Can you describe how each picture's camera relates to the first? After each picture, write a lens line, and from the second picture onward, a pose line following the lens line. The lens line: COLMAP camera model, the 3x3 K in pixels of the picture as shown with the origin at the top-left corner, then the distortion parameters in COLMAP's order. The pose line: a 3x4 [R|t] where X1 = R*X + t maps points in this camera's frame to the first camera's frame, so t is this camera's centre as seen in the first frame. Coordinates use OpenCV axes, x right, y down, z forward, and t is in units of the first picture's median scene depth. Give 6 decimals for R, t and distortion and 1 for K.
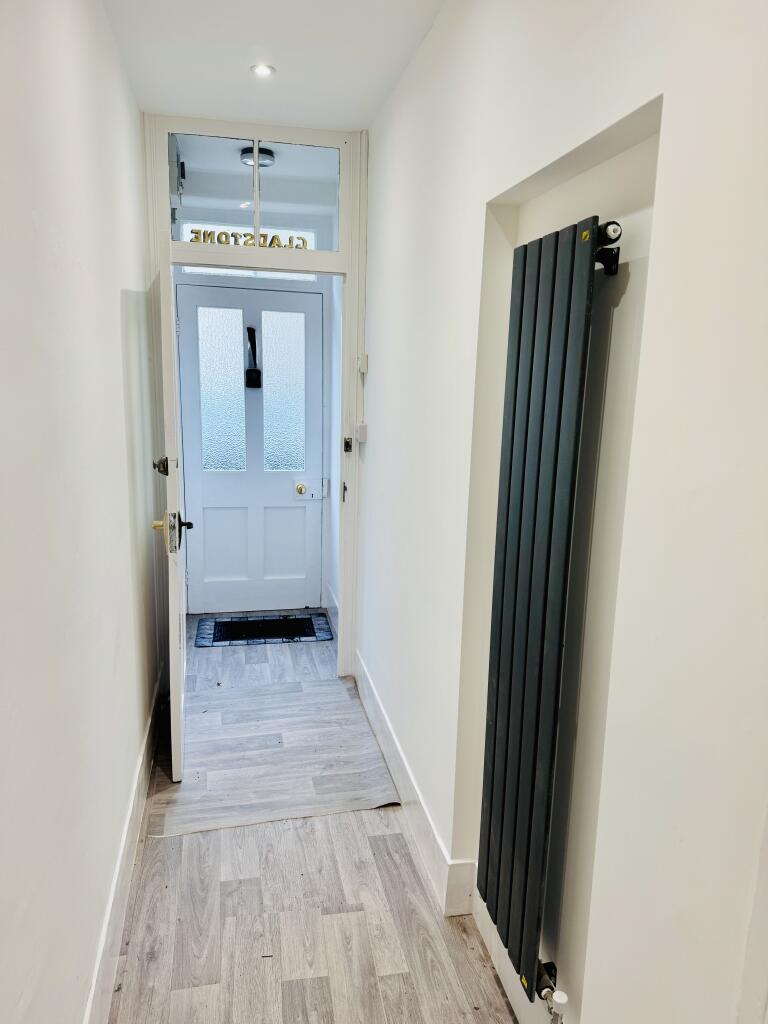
lens RADIAL K [[716.4, 0, 389.1], [0, 716.4, 513.7], [0, 0, 1]] dist [0.030836, -0.030836]
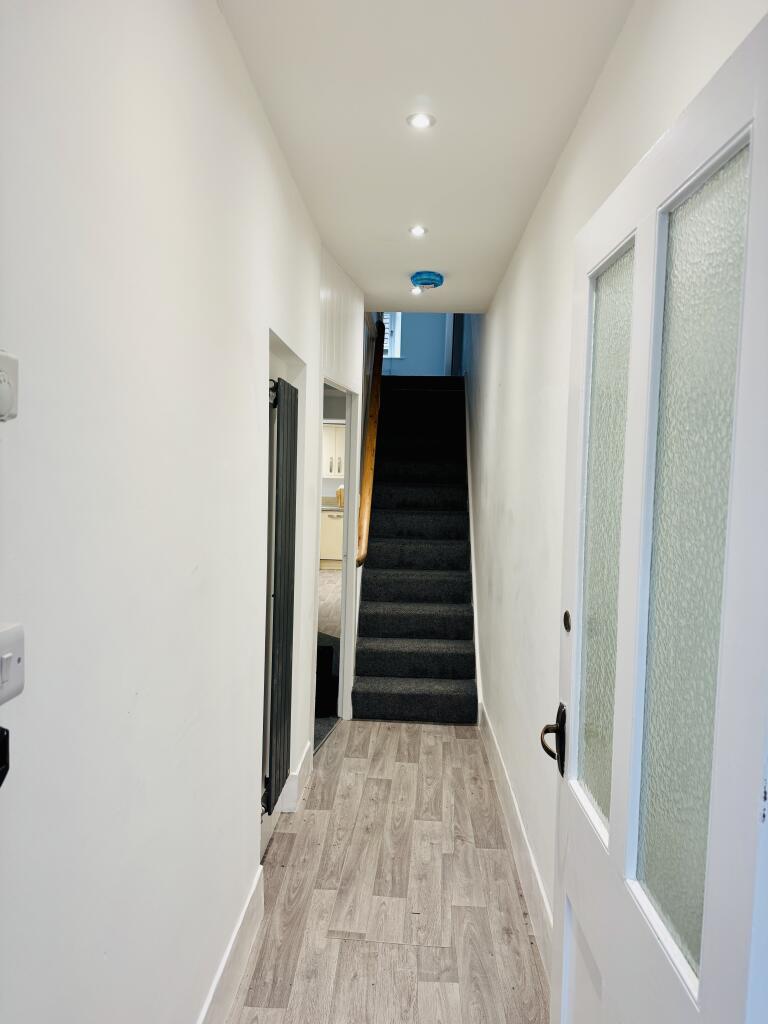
lens RADIAL K [[716.4, 0, 387.3], [0, 716.4, 511.2], [0, 0, 1]] dist [0.030836, -0.030836]
pose [[-0.965861, -0.067755, 0.250043, -0.361600], [-0.002067, 0.967177, 0.254097, -0.361759], [-0.259052, 0.244906, -0.934298, 1.880020]]
